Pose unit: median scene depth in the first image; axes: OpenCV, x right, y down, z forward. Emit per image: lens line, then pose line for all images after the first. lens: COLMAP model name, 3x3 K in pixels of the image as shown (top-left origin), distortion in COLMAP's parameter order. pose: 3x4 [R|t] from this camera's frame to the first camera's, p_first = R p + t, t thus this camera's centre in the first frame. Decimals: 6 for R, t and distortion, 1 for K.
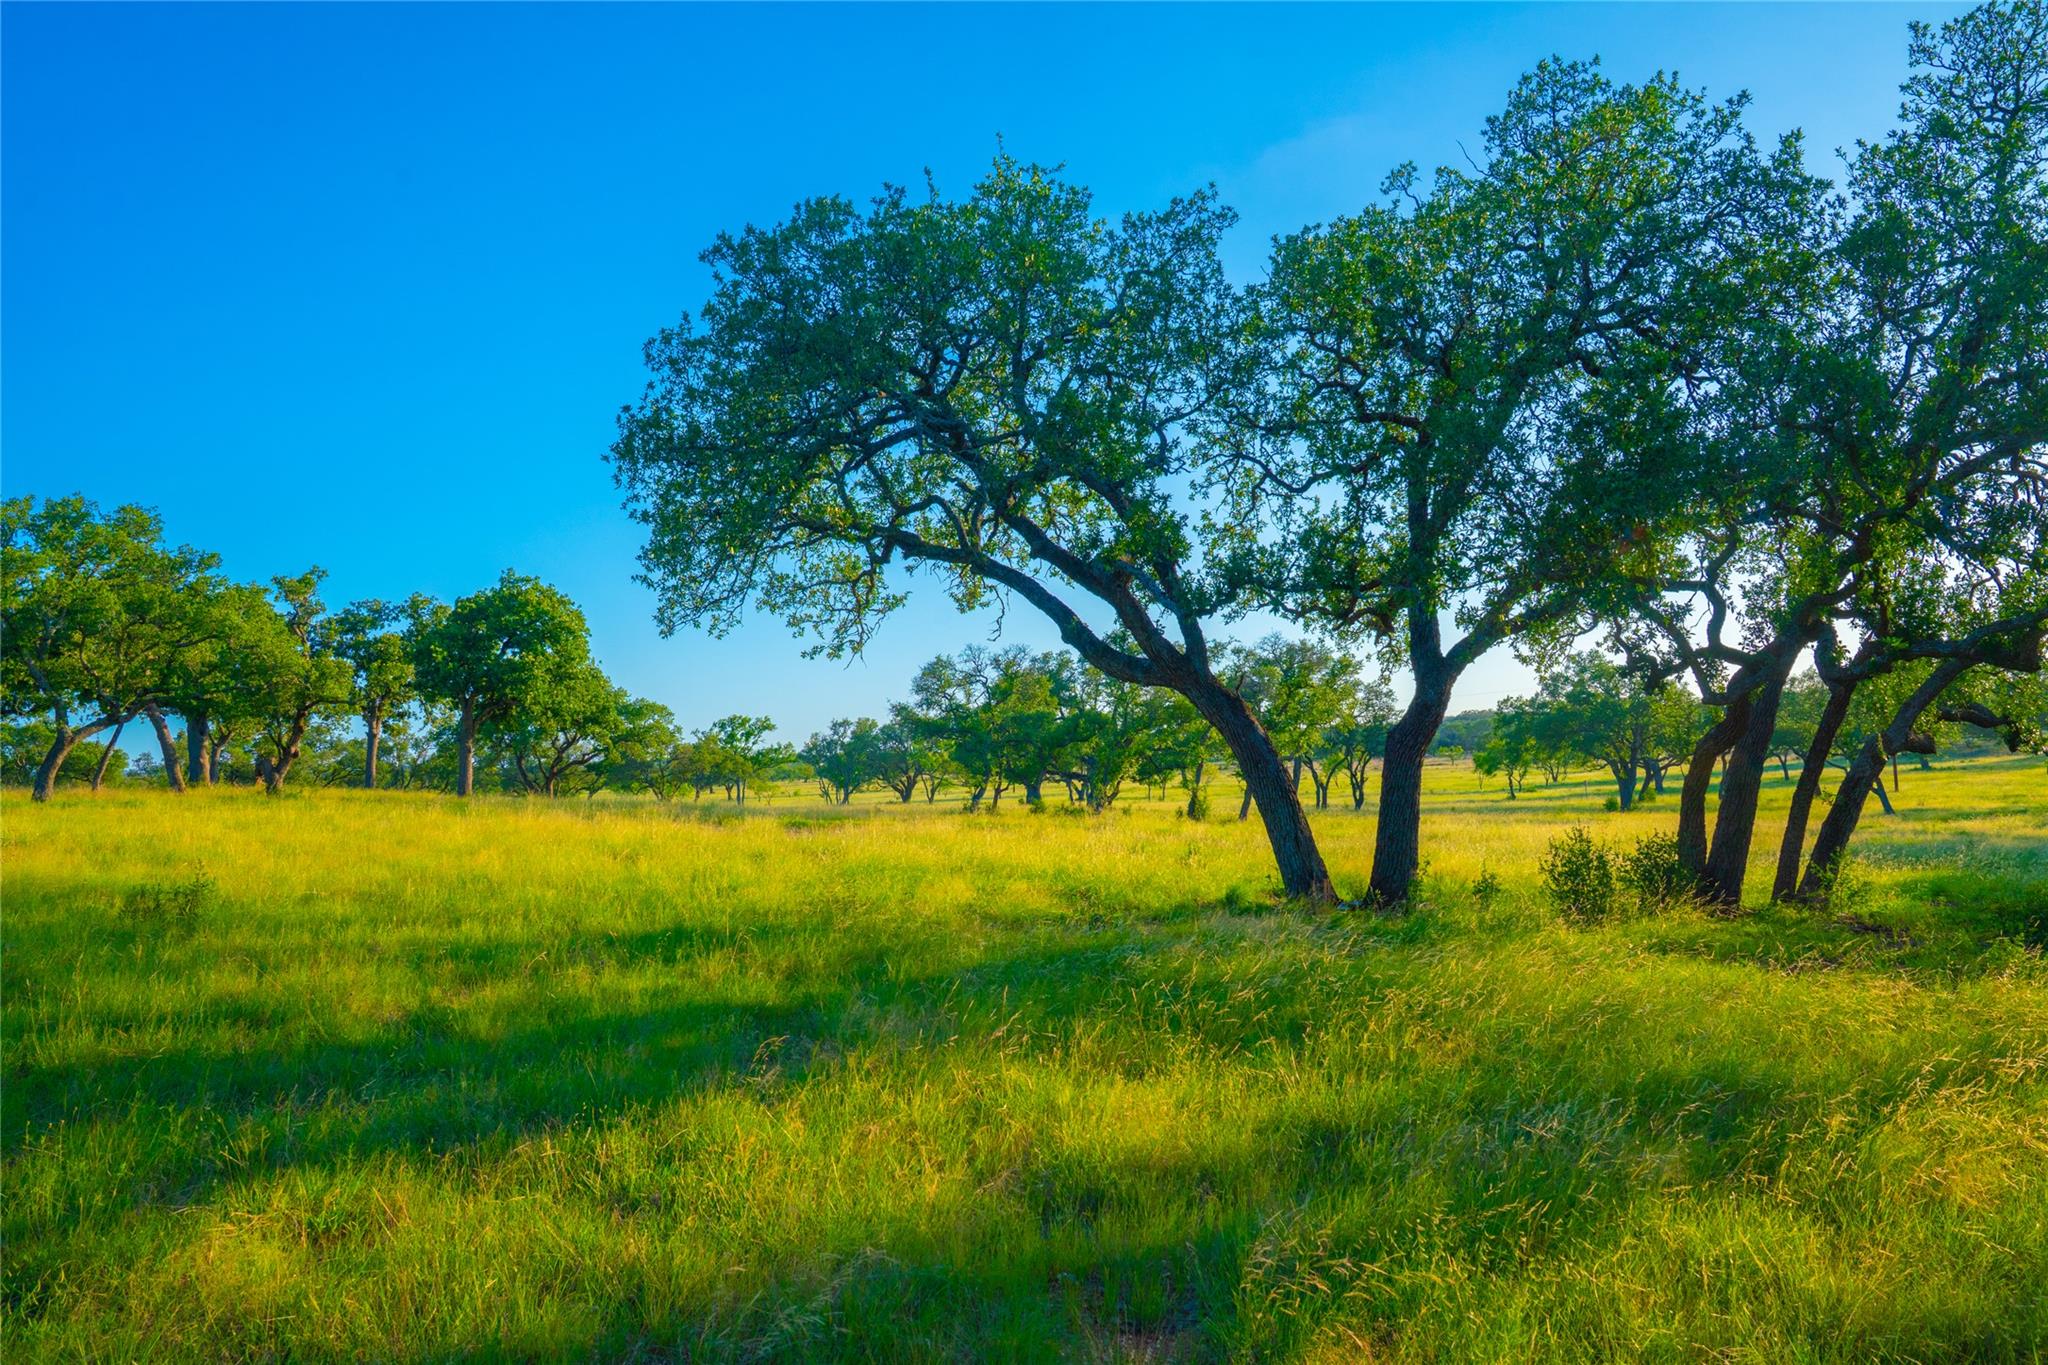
lens RADIAL K [[1523.9, 0, 1024.0], [0, 1523.9, 682.5], [0, 0, 1]] dist [-0.151717, 0.094204]
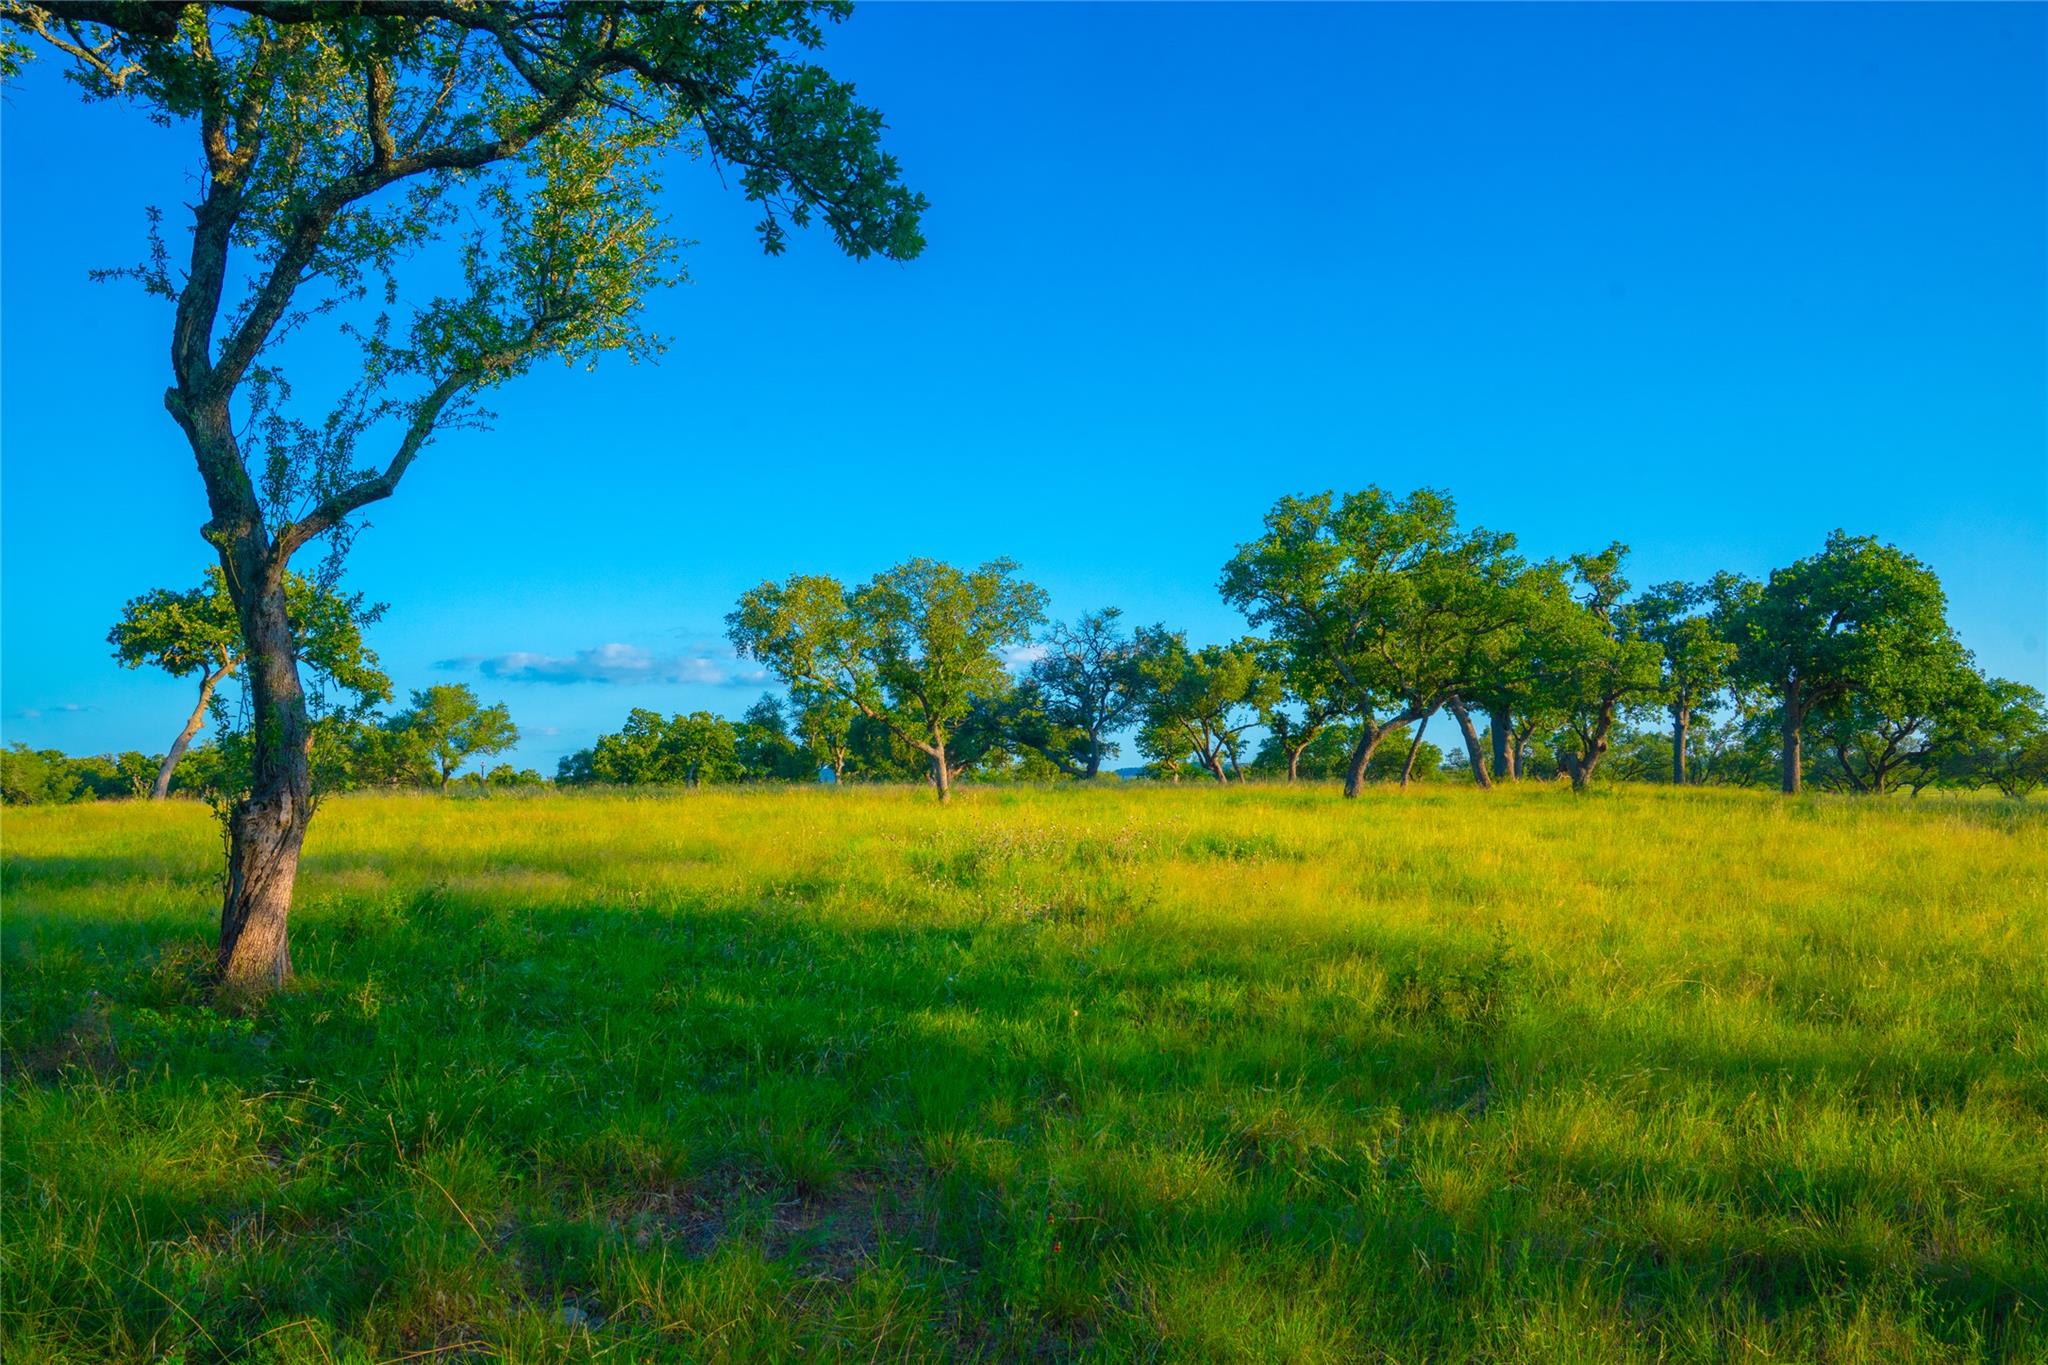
lens RADIAL K [[1431.4, 0, 1024.0], [0, 1431.4, 682.5], [0, 0, 1]] dist [-0.123117, 0.102581]
pose [[0.667630, -0.035924, -0.743626, -0.077951], [0.036985, 0.999202, -0.015065, 0.007573], [0.743574, -0.017445, 0.668426, 0.140077]]
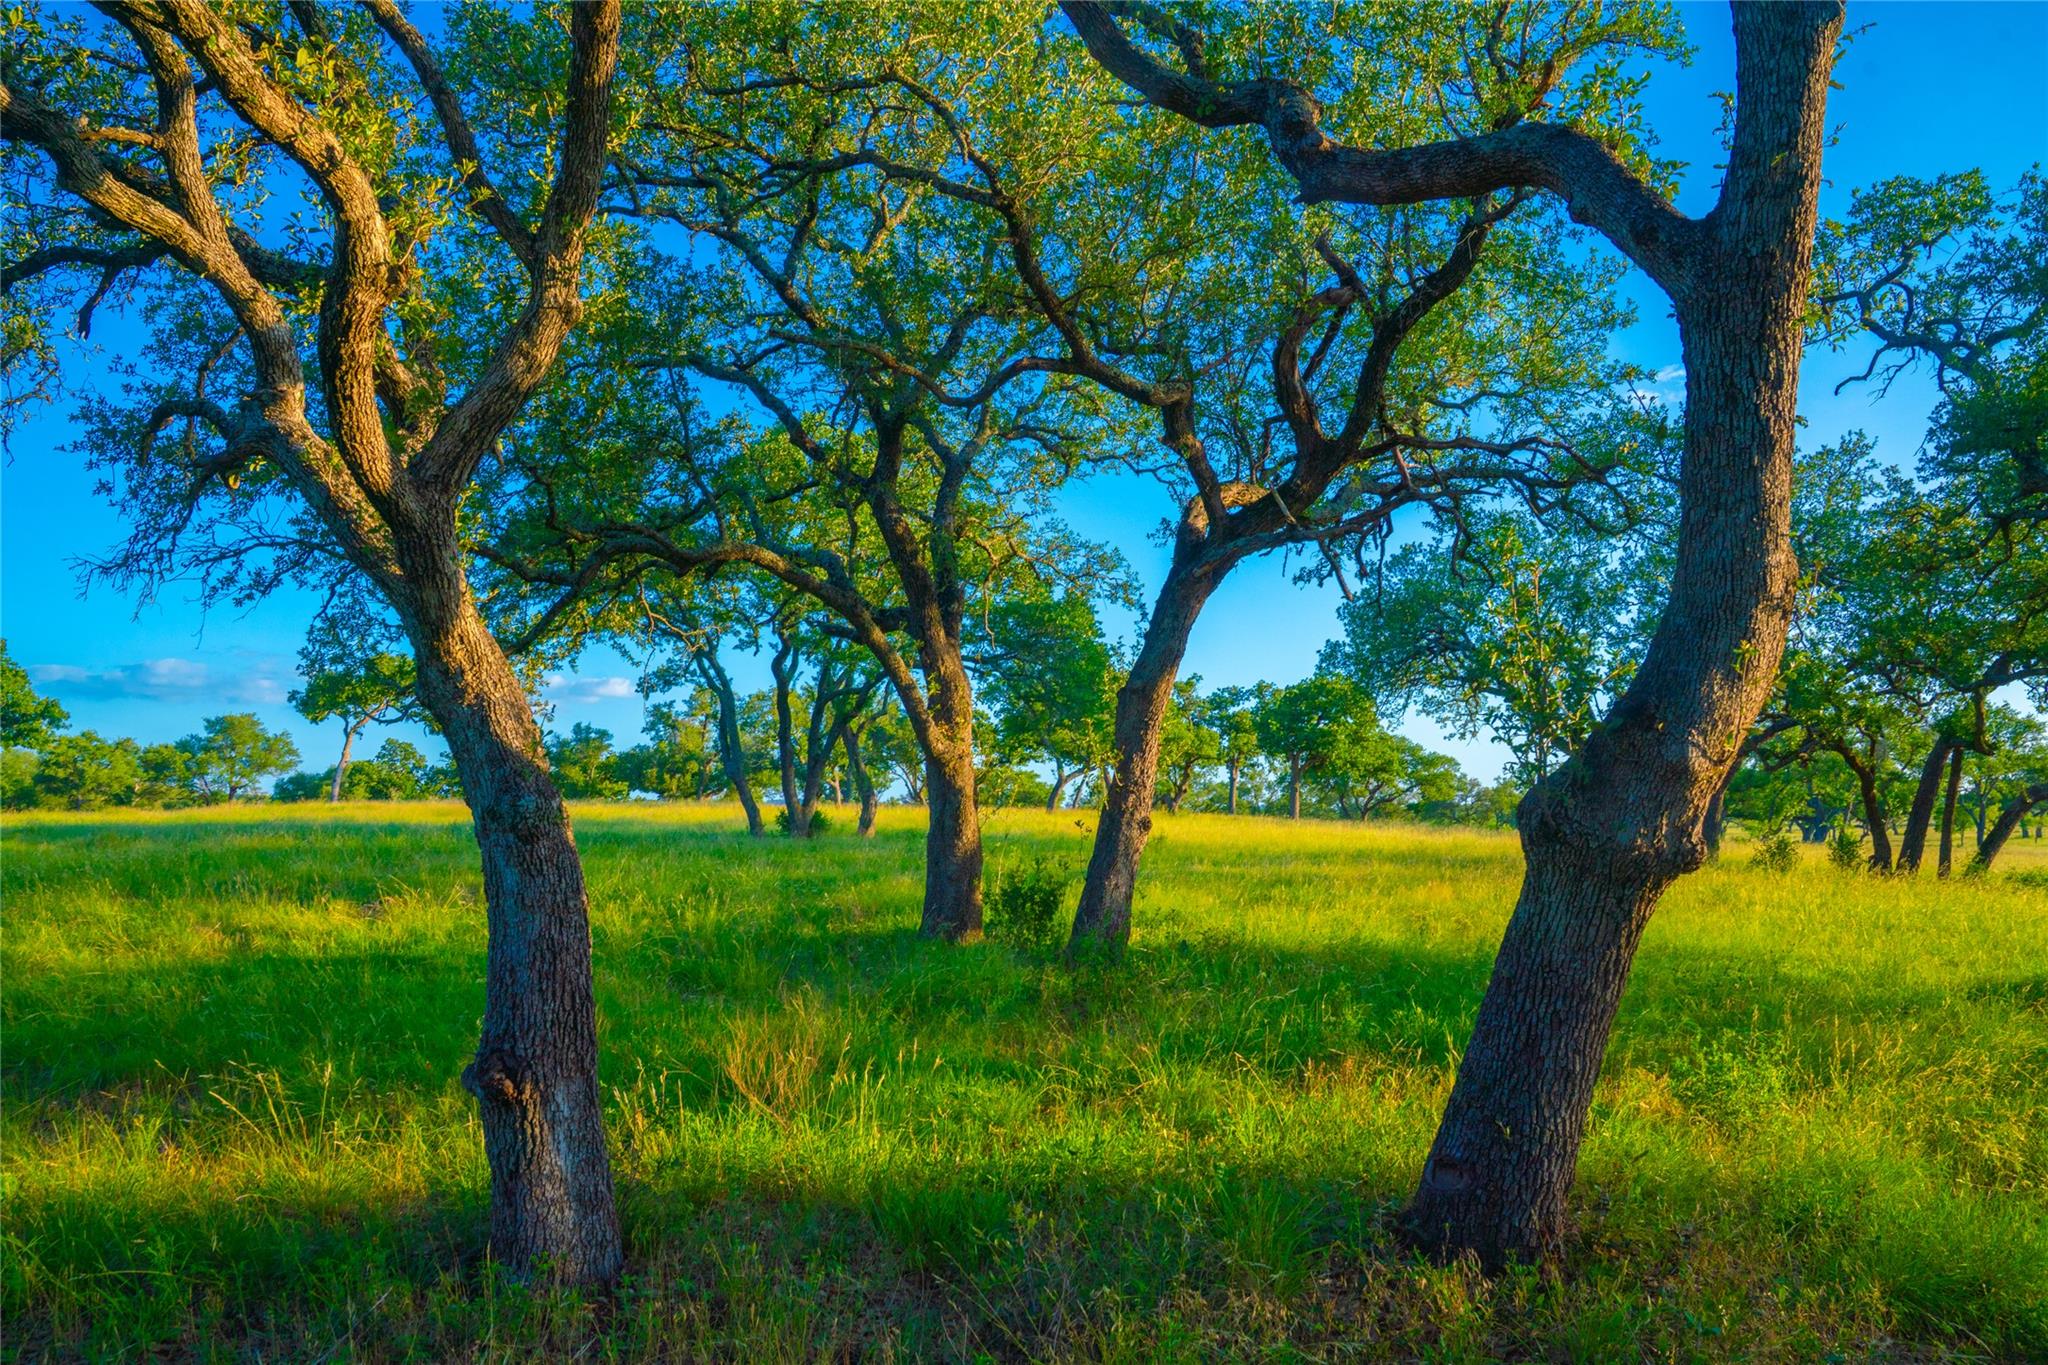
lens RADIAL K [[1431.4, 0, 1024.0], [0, 1431.4, 682.5], [0, 0, 1]] dist [-0.123117, 0.102581]
pose [[0.846107, -0.023368, -0.532501, 0.177876], [0.005210, 0.999353, -0.035576, -0.013907], [0.532988, 0.027327, 0.845682, -0.388518]]
